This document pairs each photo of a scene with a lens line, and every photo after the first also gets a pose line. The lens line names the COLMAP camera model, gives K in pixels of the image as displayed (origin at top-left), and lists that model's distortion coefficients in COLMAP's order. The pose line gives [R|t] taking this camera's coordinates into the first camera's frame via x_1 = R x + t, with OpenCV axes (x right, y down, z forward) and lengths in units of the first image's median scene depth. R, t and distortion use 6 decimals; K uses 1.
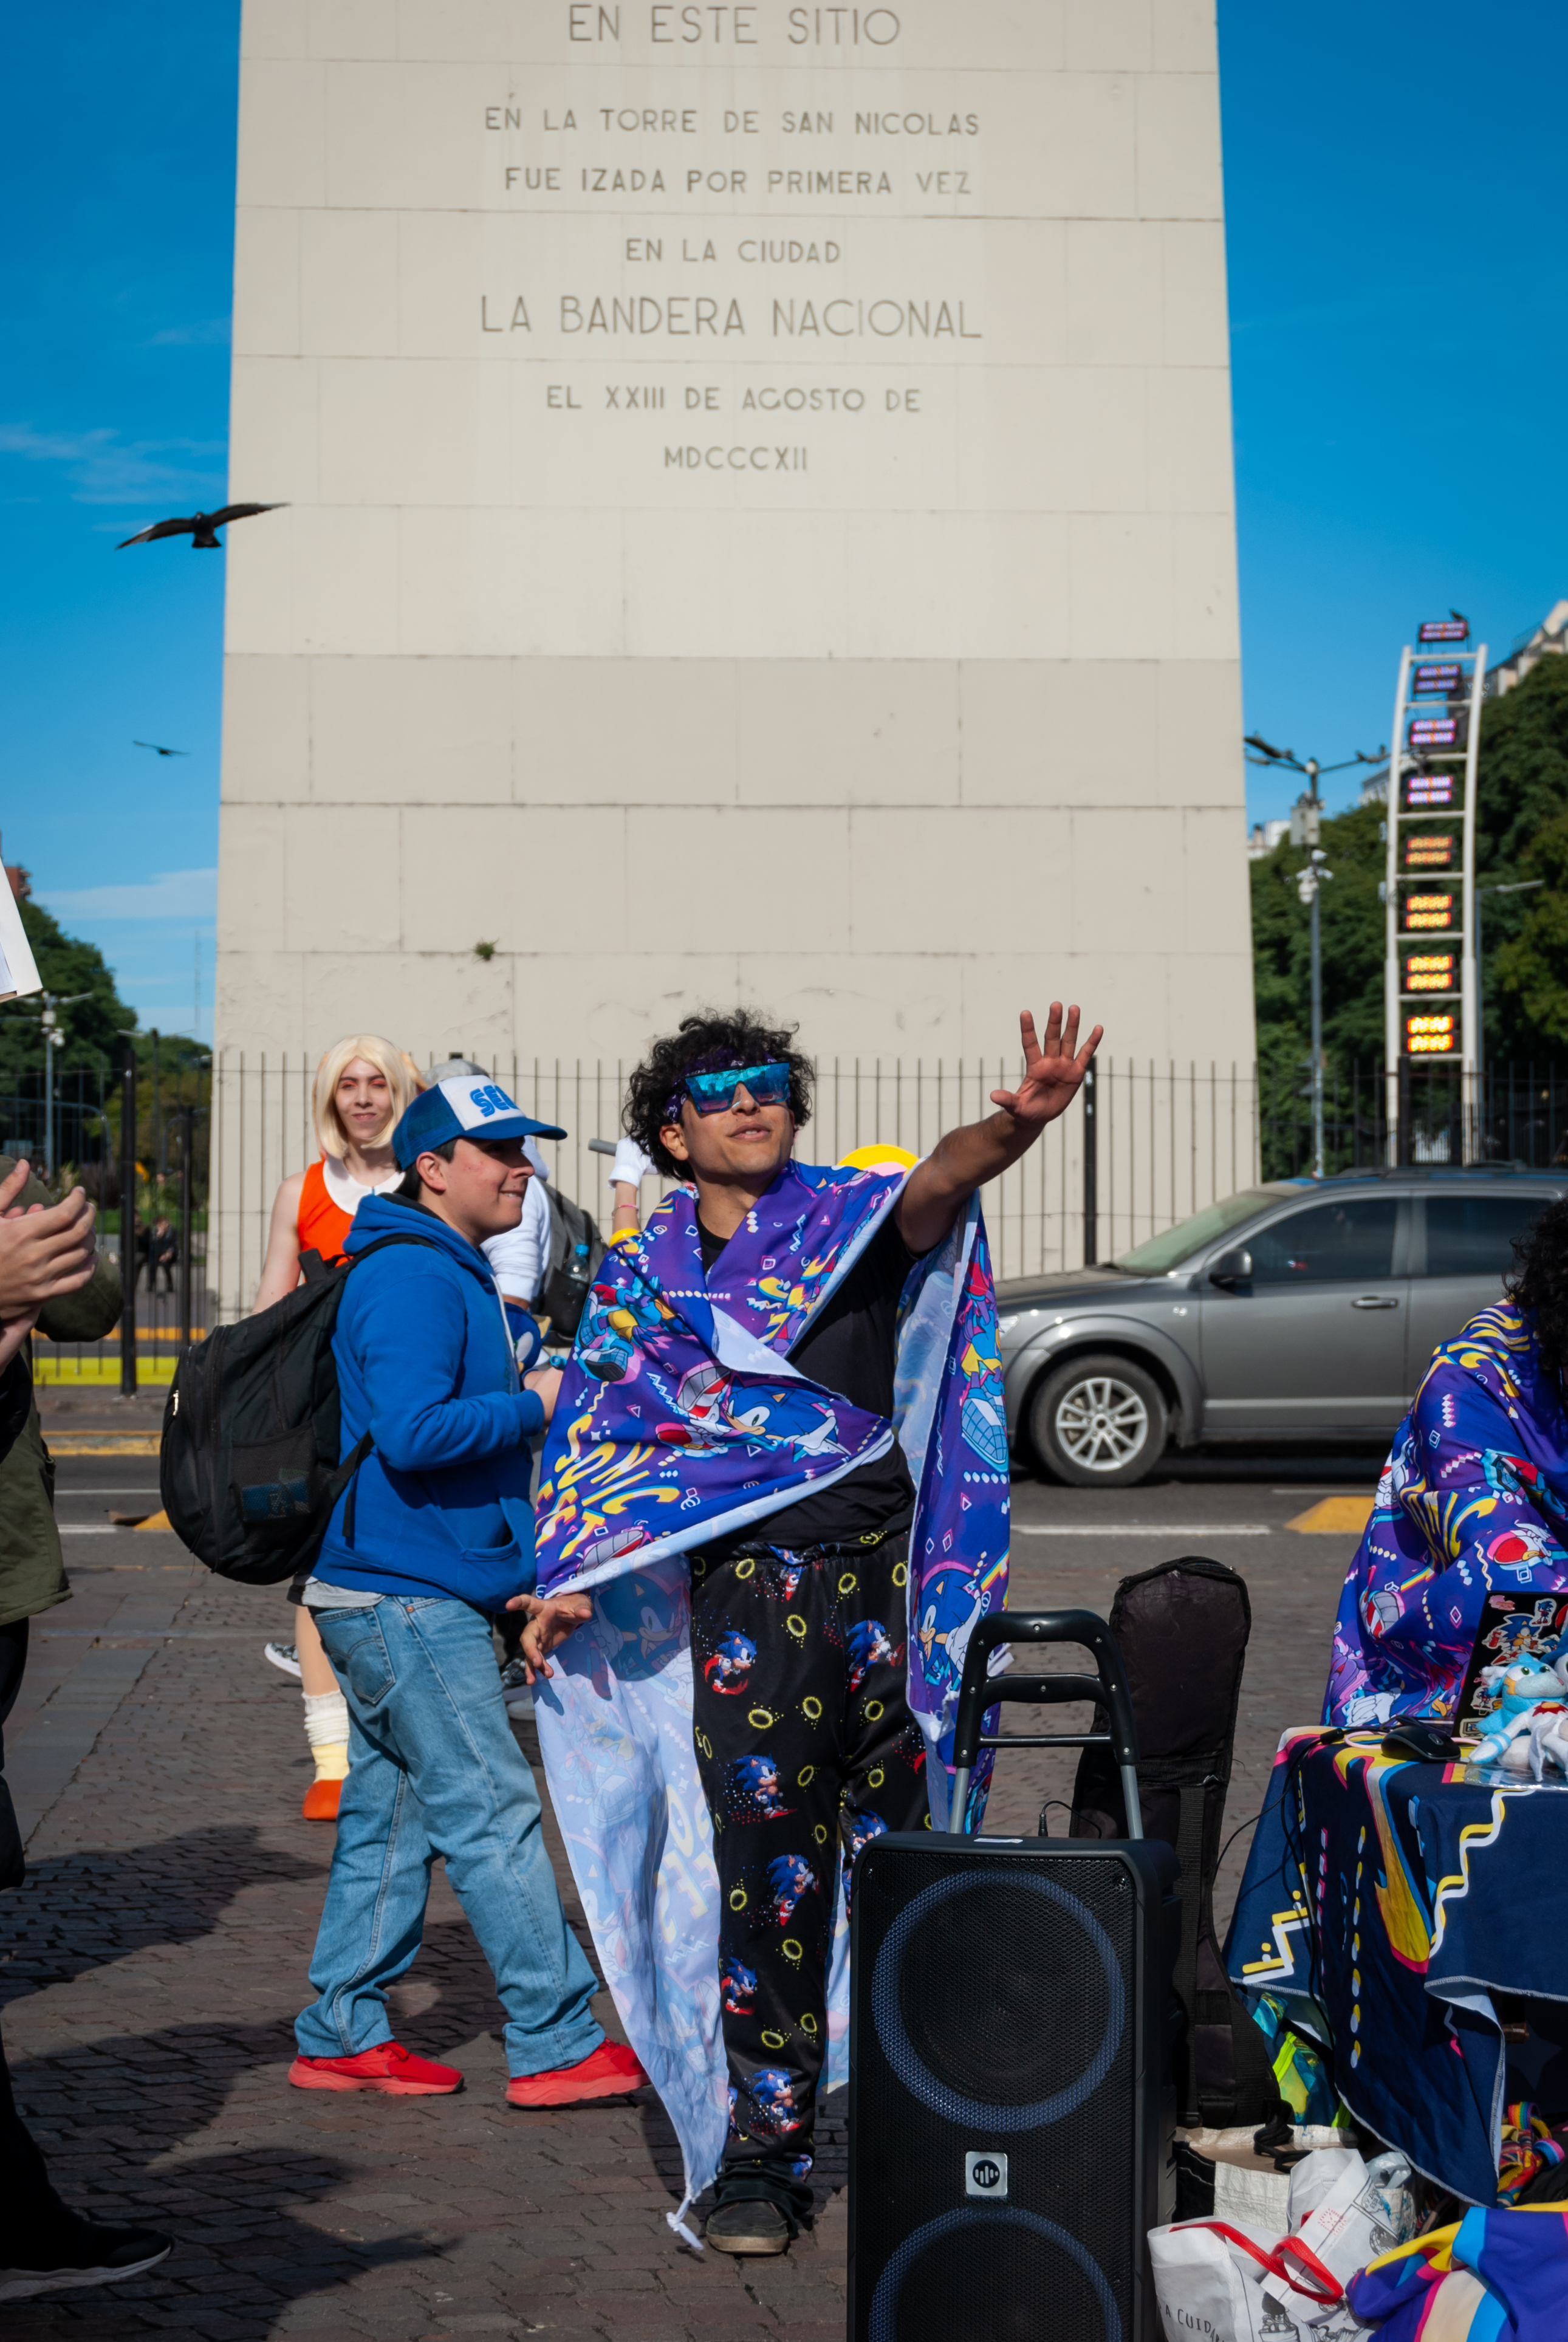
lens RADIAL K [[5312.0, 0, 785.2], [0, 5312.0, 1122.7], [0, 0, 1]] dist [0.071696, -0.318328]
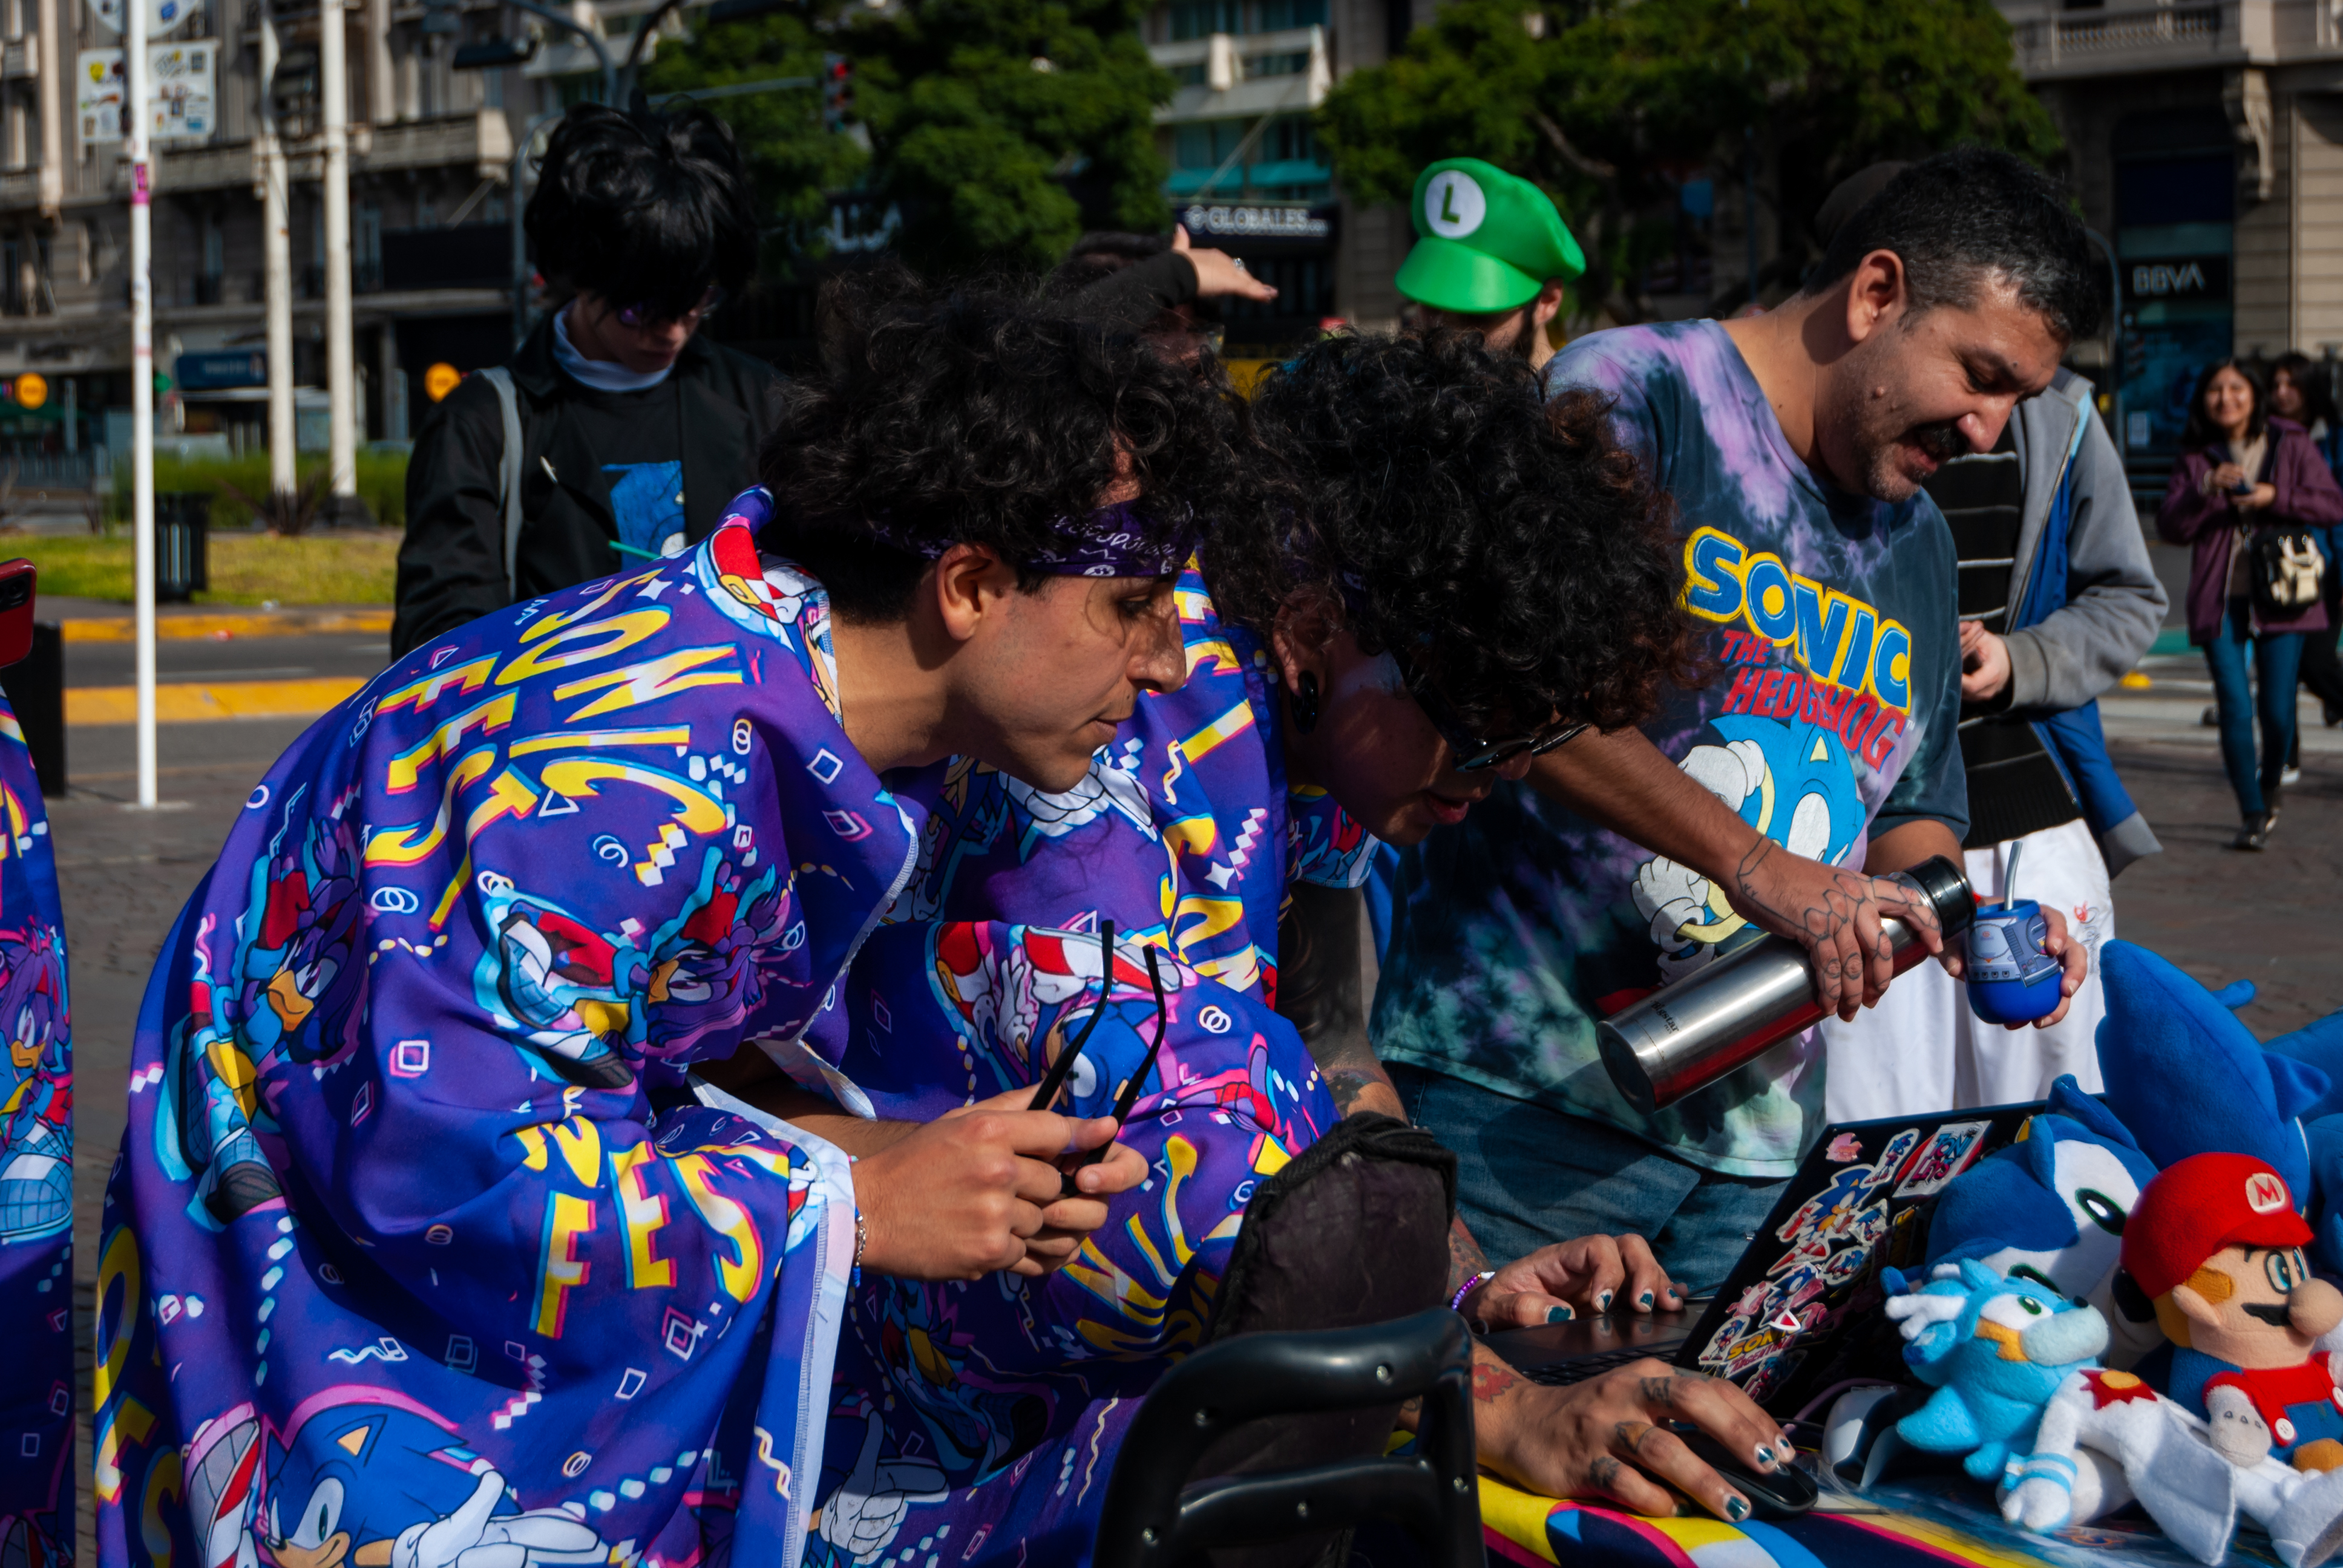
lens RADIAL K [[4746.8, 0, 1166.5], [0, 4746.8, 783.2], [0, 0, 1]] dist [0.012534, 0.083192]
pose [[0.807968, -0.052446, 0.586887, -0.026195], [-0.003787, 0.995548, 0.094179, 0.003273], [-0.589214, -0.078316, 0.804173, 0.118220]]
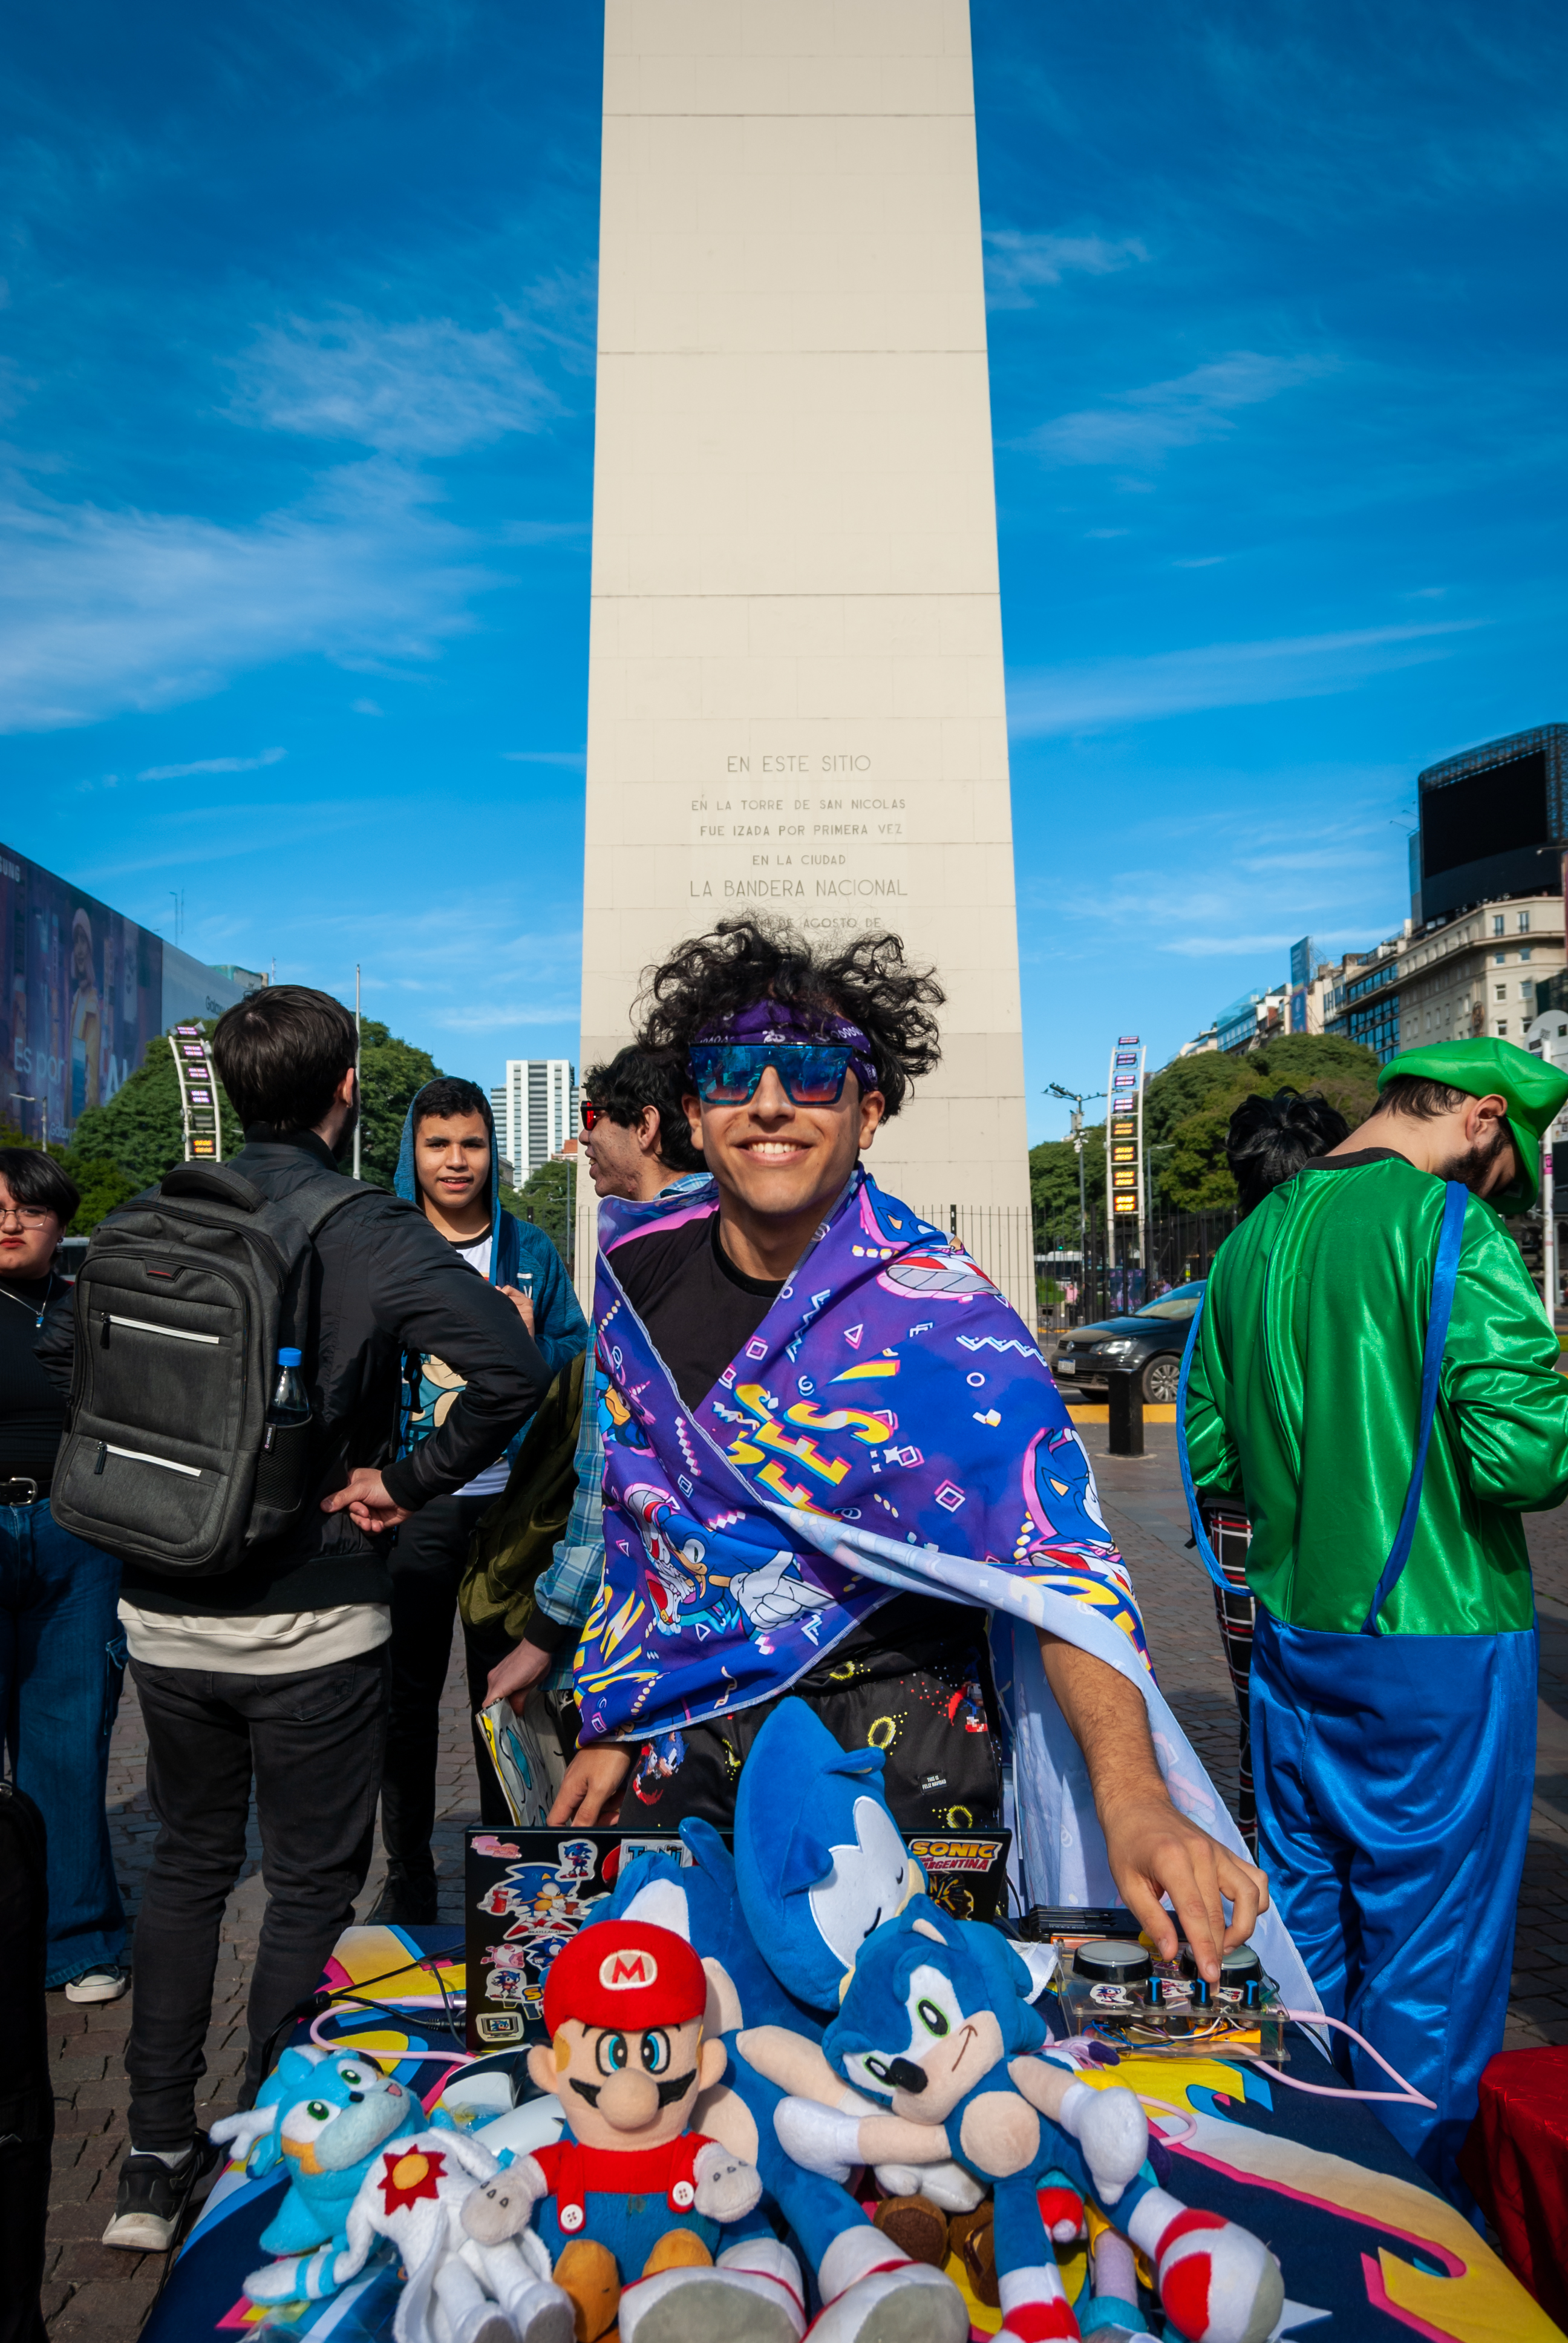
lens RADIAL K [[2006.5, 0, 768.3], [0, 2006.5, 1183.9], [0, 0, 1]] dist [-0.011548, 0.006489]
pose [[0.997986, -0.011131, -0.062457, 0.029803], [0.009152, 0.999450, -0.031887, 0.004641], [0.062778, 0.031251, 0.997538, 0.132774]]
